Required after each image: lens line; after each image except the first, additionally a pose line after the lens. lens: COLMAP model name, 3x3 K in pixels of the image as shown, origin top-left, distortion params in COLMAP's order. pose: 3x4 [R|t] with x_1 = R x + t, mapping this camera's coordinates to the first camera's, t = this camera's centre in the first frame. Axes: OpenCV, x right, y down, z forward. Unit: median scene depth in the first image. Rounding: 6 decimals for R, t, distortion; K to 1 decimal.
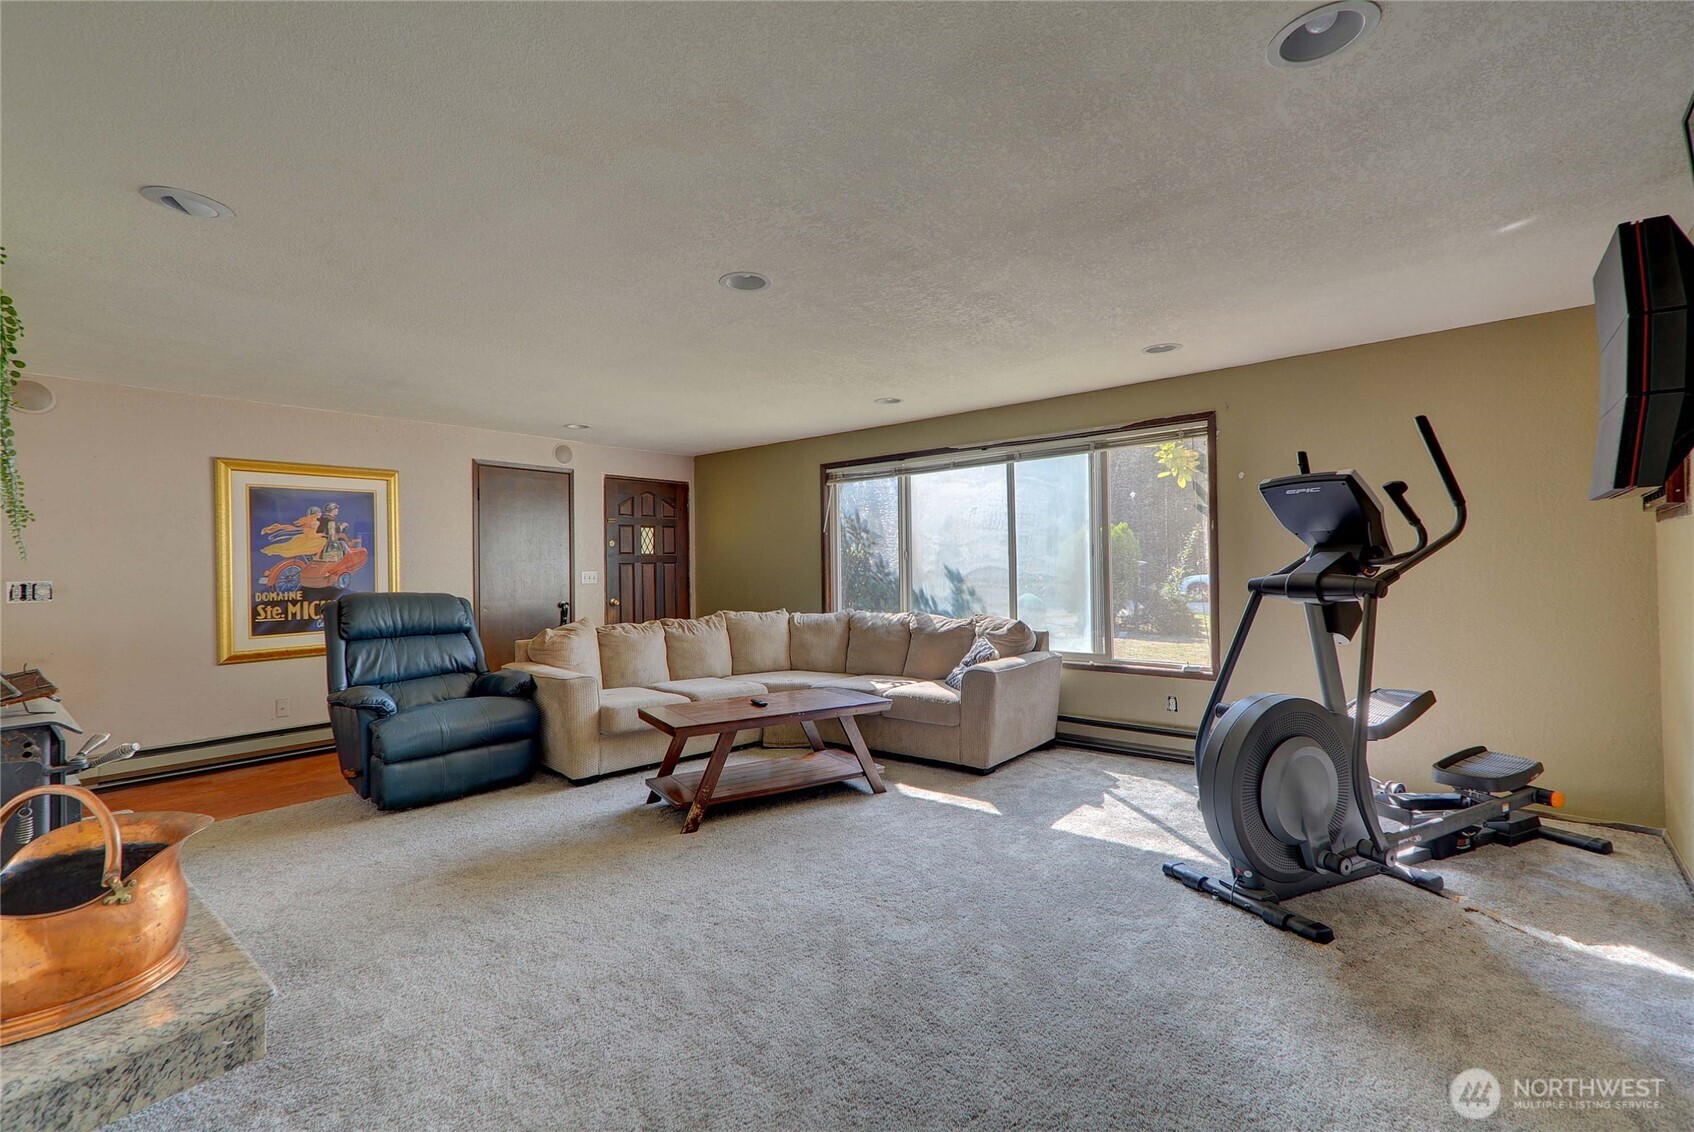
lens RADIAL K [[749.1, 0, 845.0], [0, 749.1, 566.2], [0, 0, 1]] dist [0.008039, -0.001267]
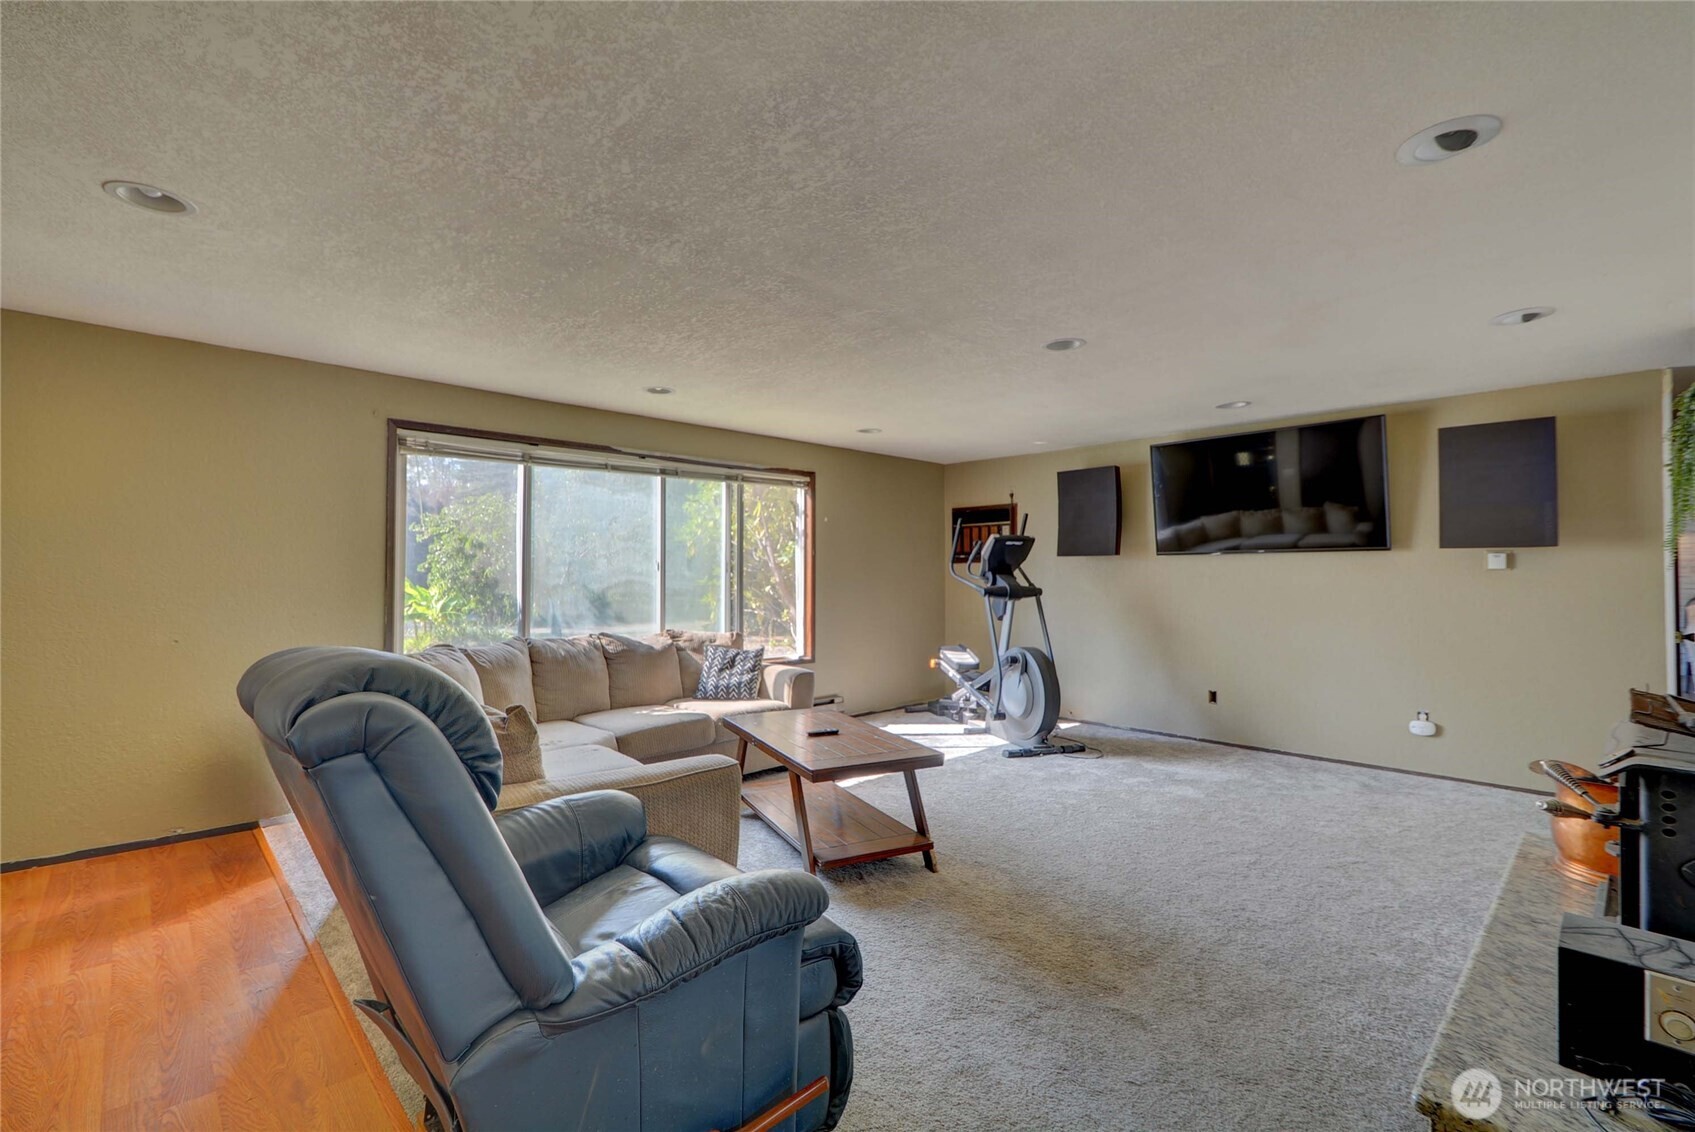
lens RADIAL K [[744.6, 0, 845.0], [0, 744.6, 569.3], [0, 0, 1]] dist [0.000224, 0.000560]
pose [[0.118107, 0.025070, 0.992684, -0.701854], [-0.000138, 0.999682, -0.025231, 0.009726], [-0.993001, 0.002843, 0.118073, 0.613262]]
